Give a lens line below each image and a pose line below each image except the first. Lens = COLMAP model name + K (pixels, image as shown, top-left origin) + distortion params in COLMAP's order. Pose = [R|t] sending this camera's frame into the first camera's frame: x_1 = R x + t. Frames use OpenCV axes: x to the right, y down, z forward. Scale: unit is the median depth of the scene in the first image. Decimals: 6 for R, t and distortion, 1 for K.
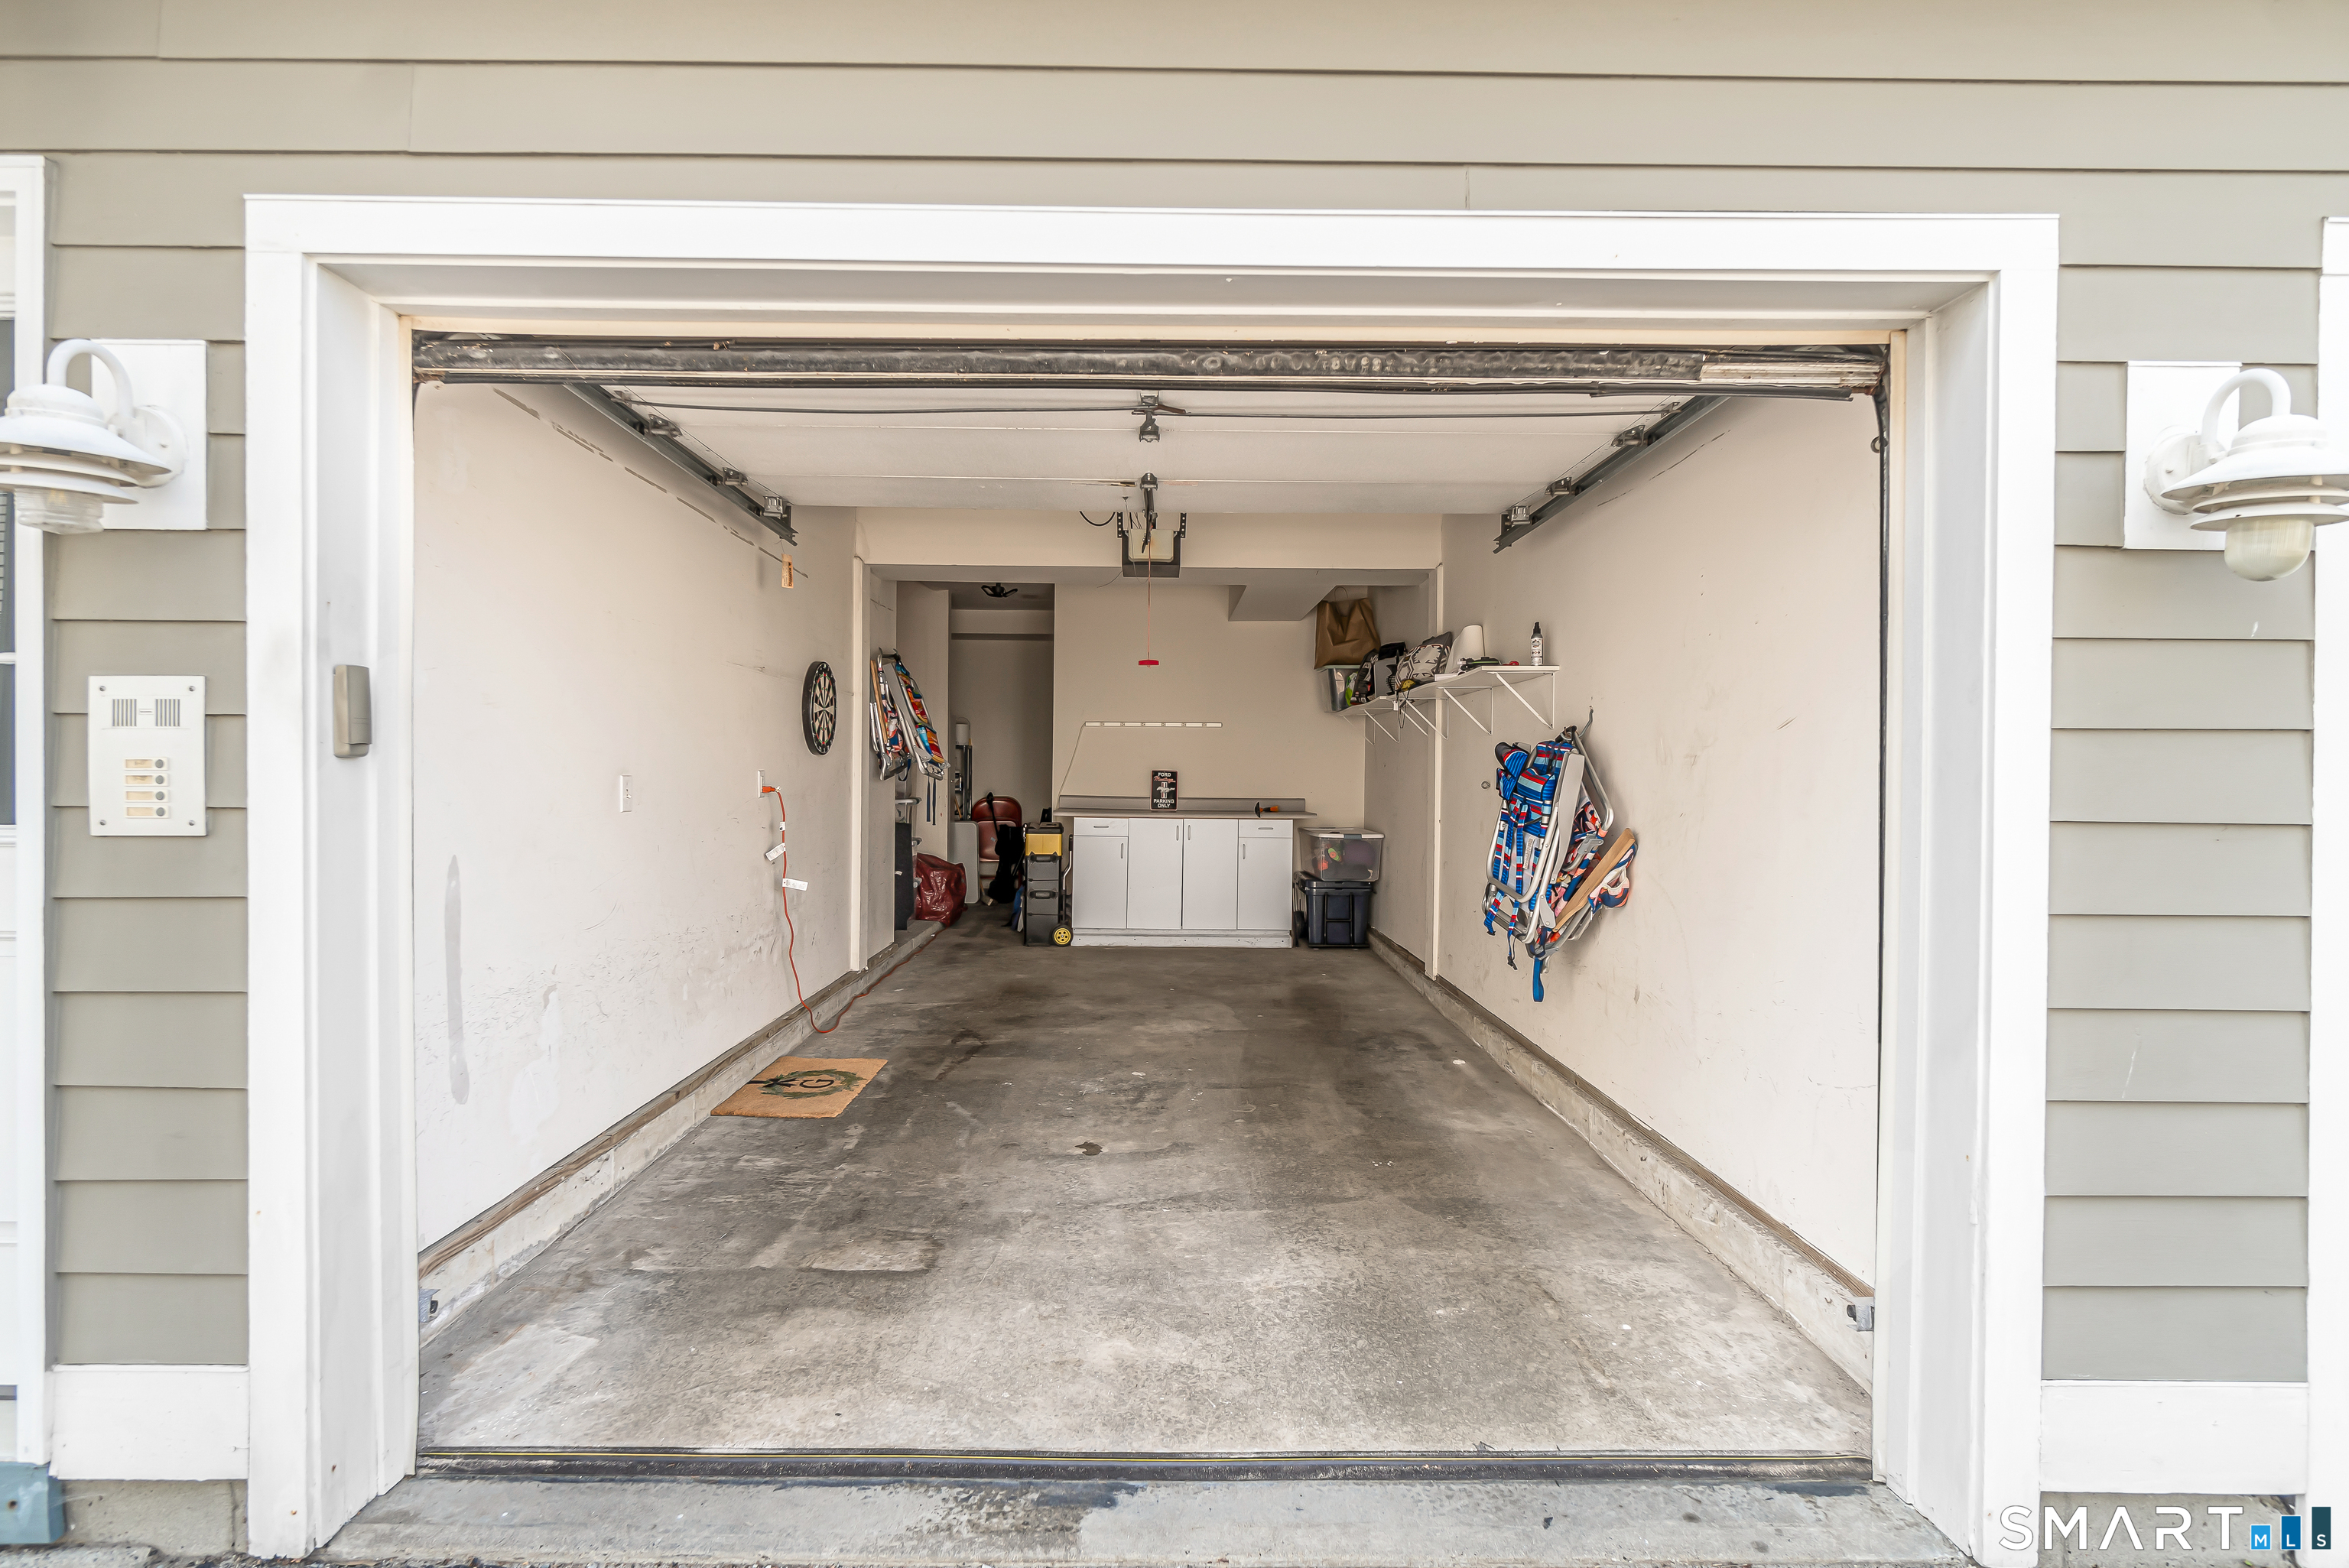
lens RADIAL K [[1152.2, 0, 1127.1], [0, 1152.2, 793.2], [0, 0, 1]] dist [0.006230, -0.002801]
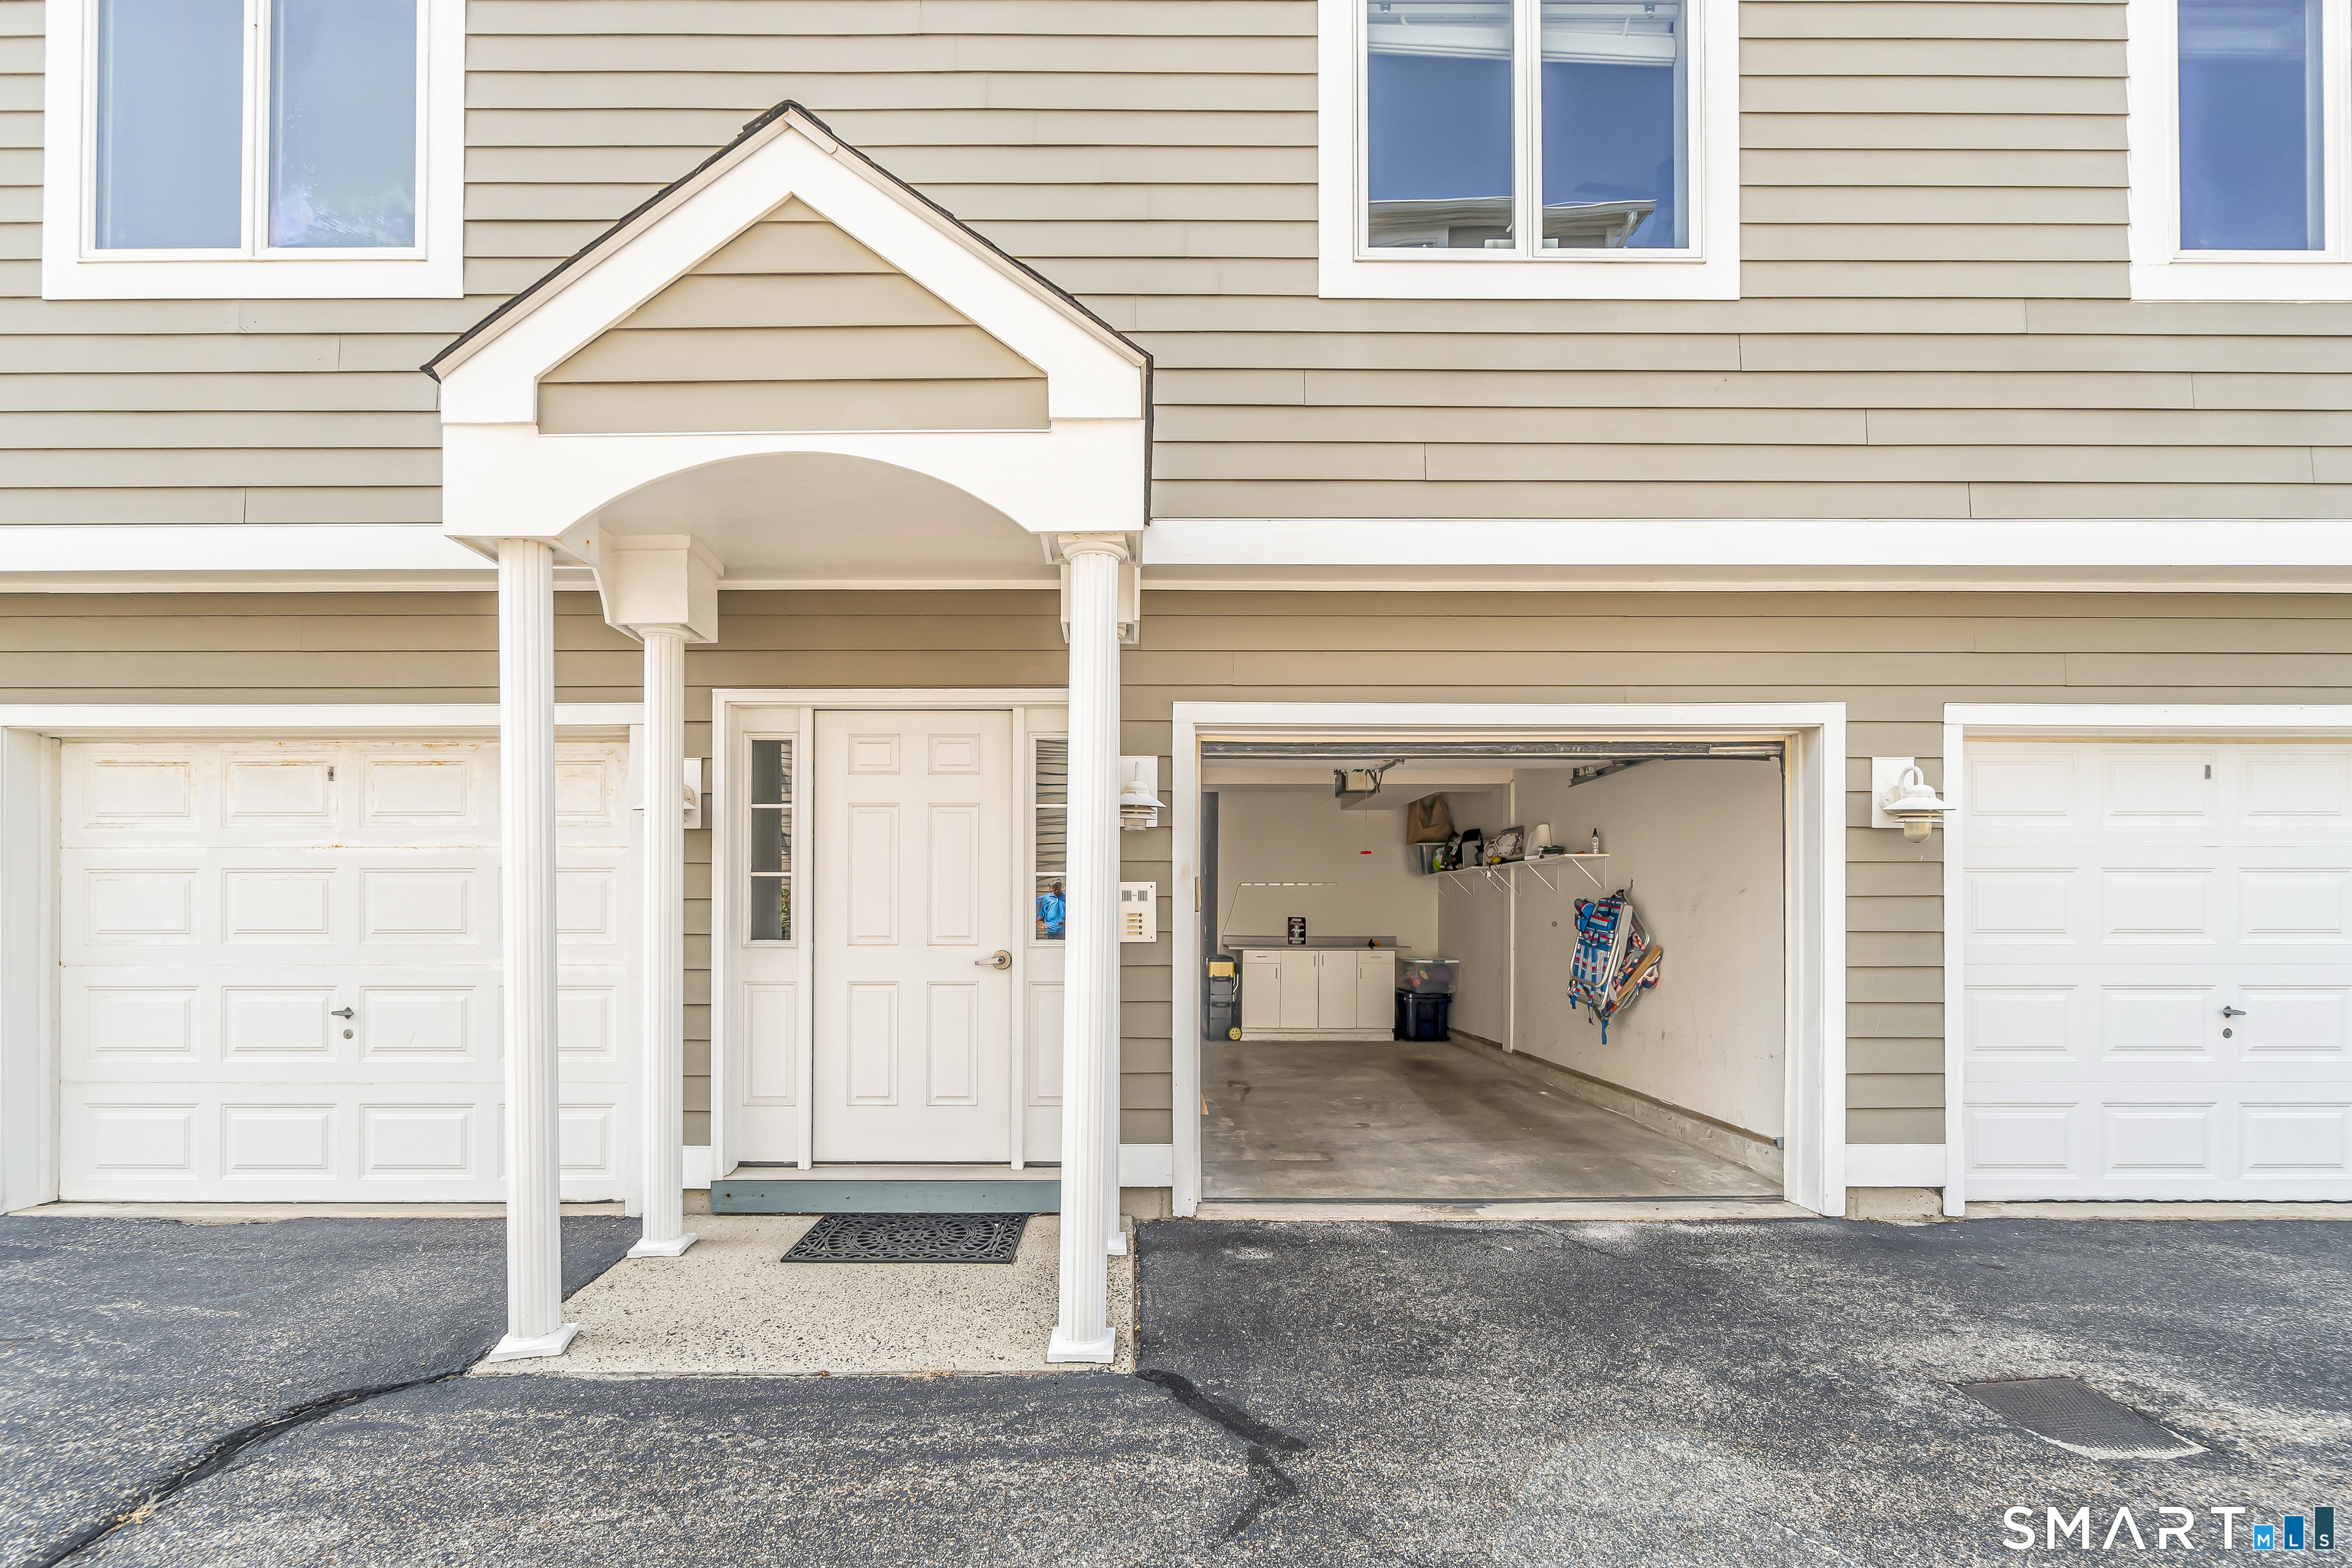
lens RADIAL K [[1076.6, 0, 1123.6], [0, 1076.6, 930.3], [0, 0, 1]] dist [-0.009787, 0.001780]
pose [[0.999948, -0.007779, 0.006597, -0.400183], [0.007839, 0.999927, -0.009186, 0.014439], [-0.006525, 0.009238, 0.999936, -0.663204]]
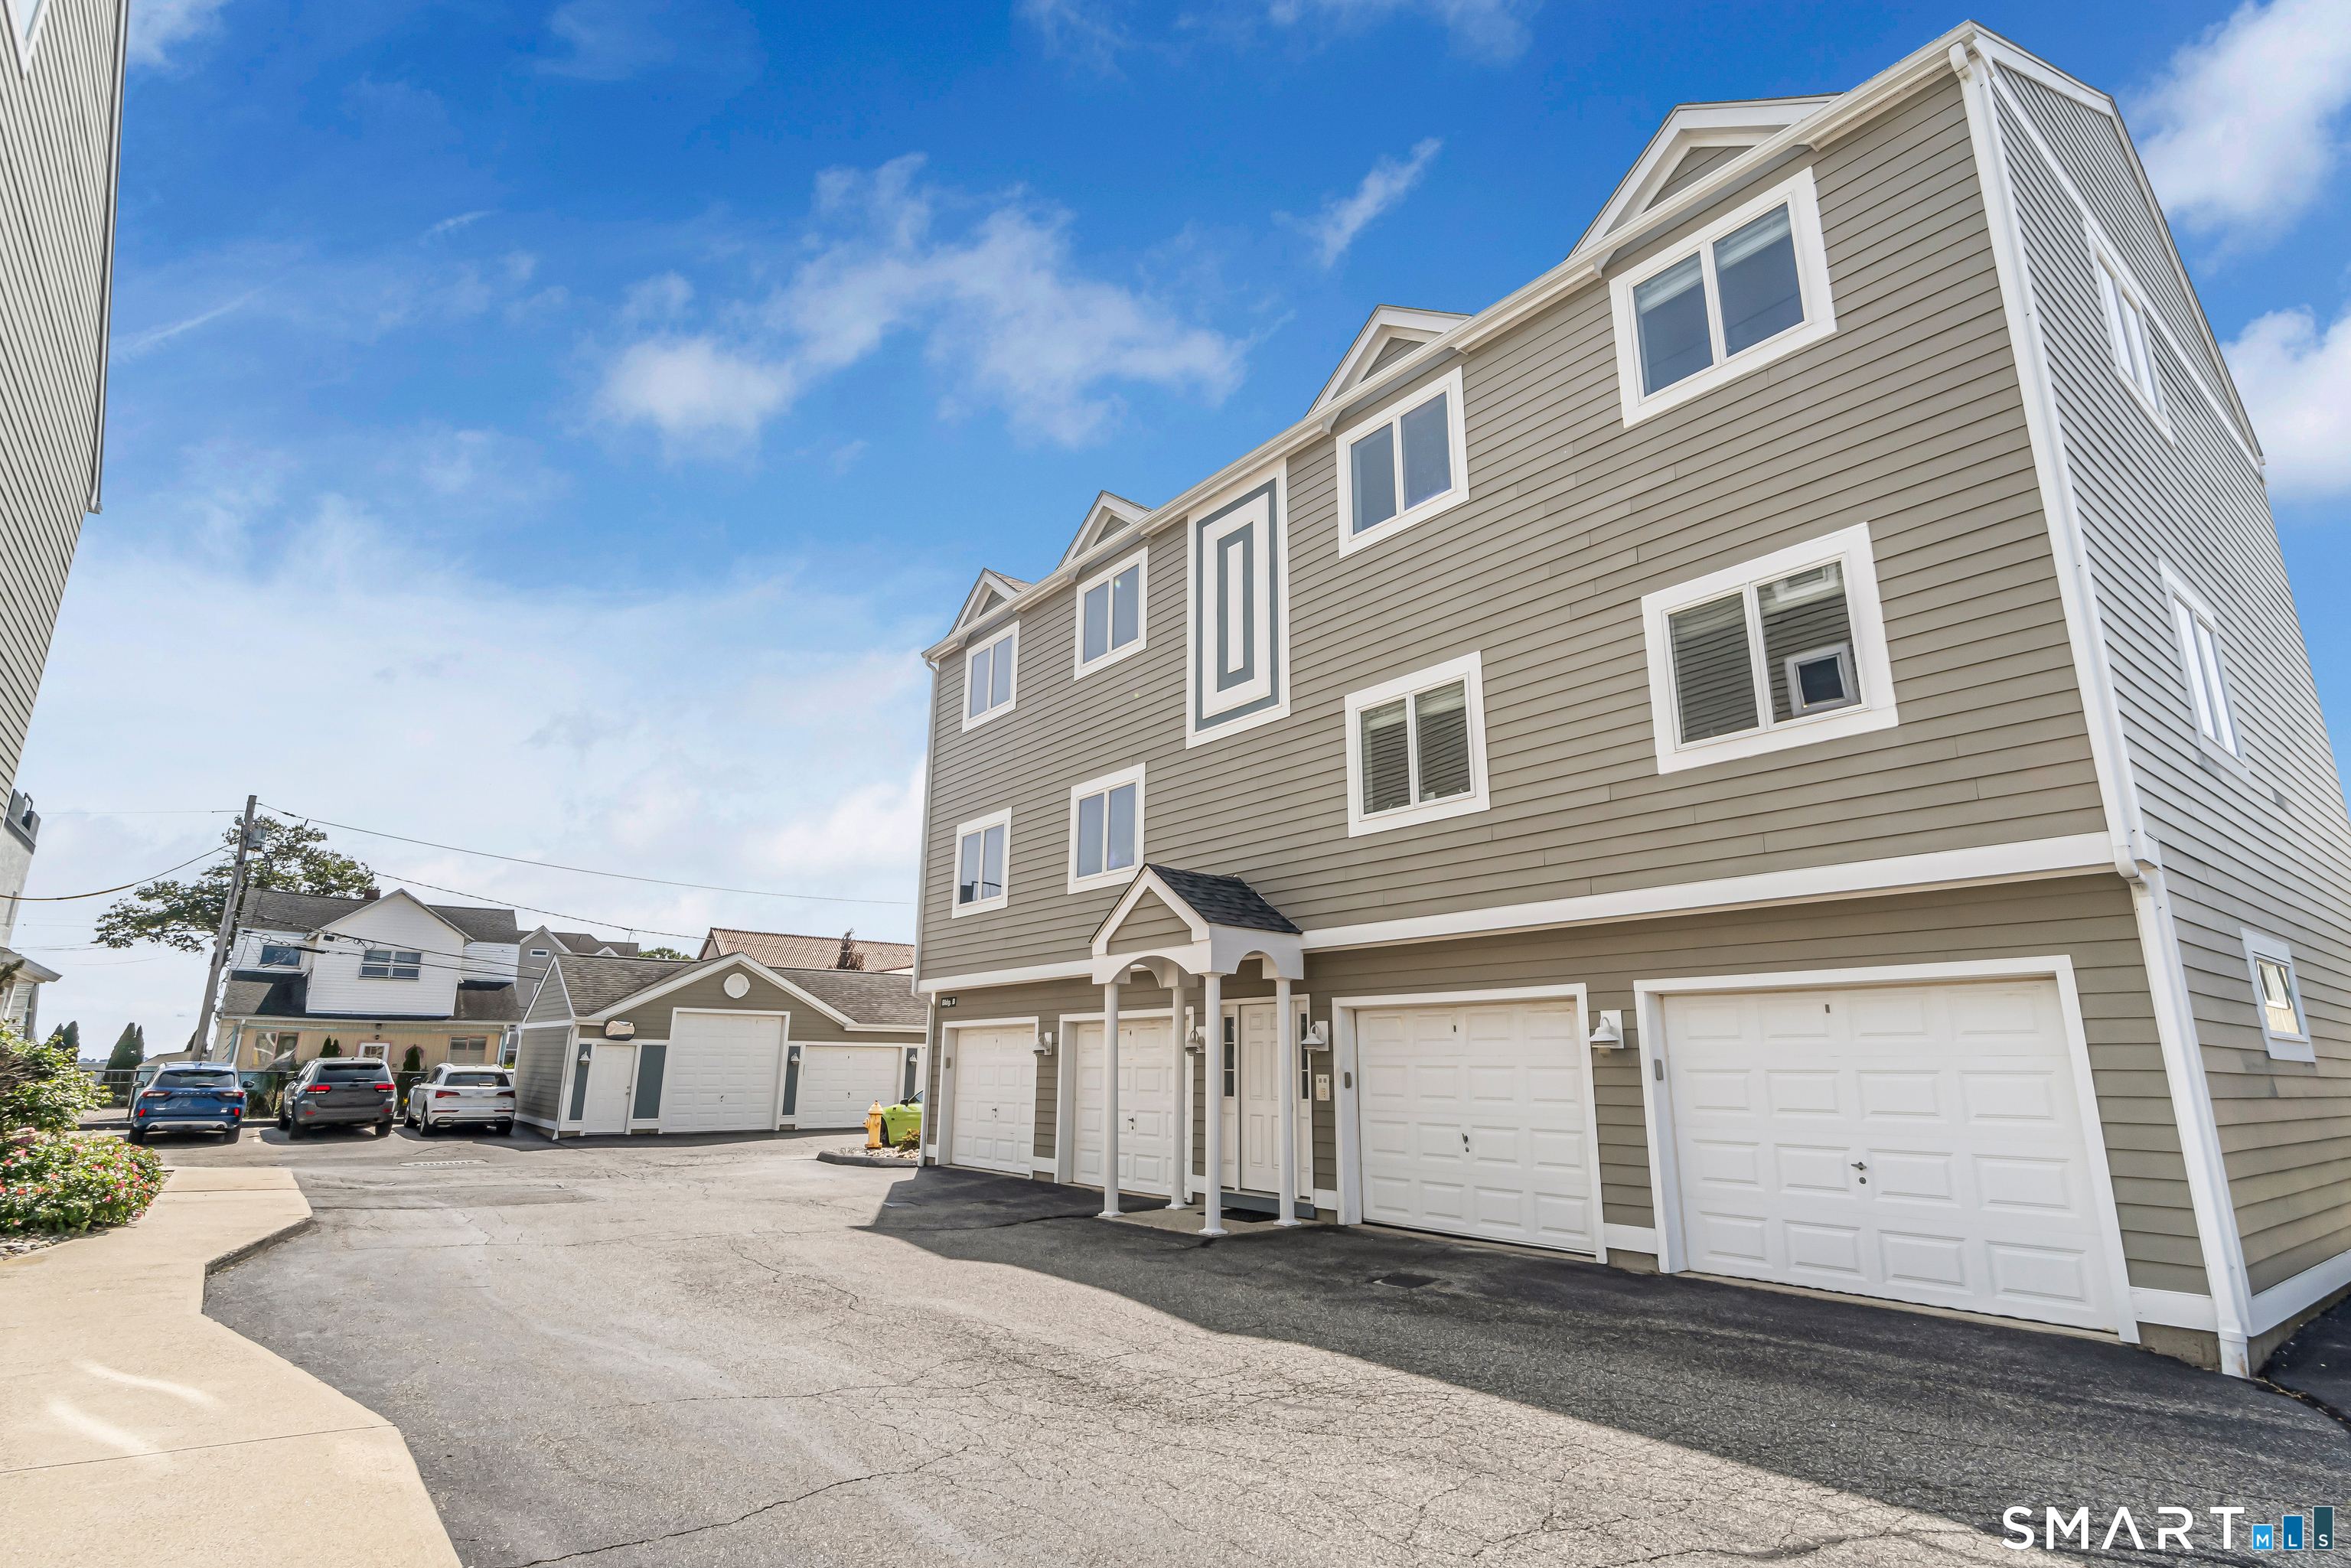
lens RADIAL K [[1153.3, 0, 1171.9], [0, 1153.3, 789.1], [0, 0, 1]] dist [0.006230, -0.002801]
pose [[0.623603, -0.187969, -0.758807, 1.699502], [-0.016723, 0.967232, -0.253342, 0.000048], [0.781563, 0.170674, 0.600025, -1.688343]]
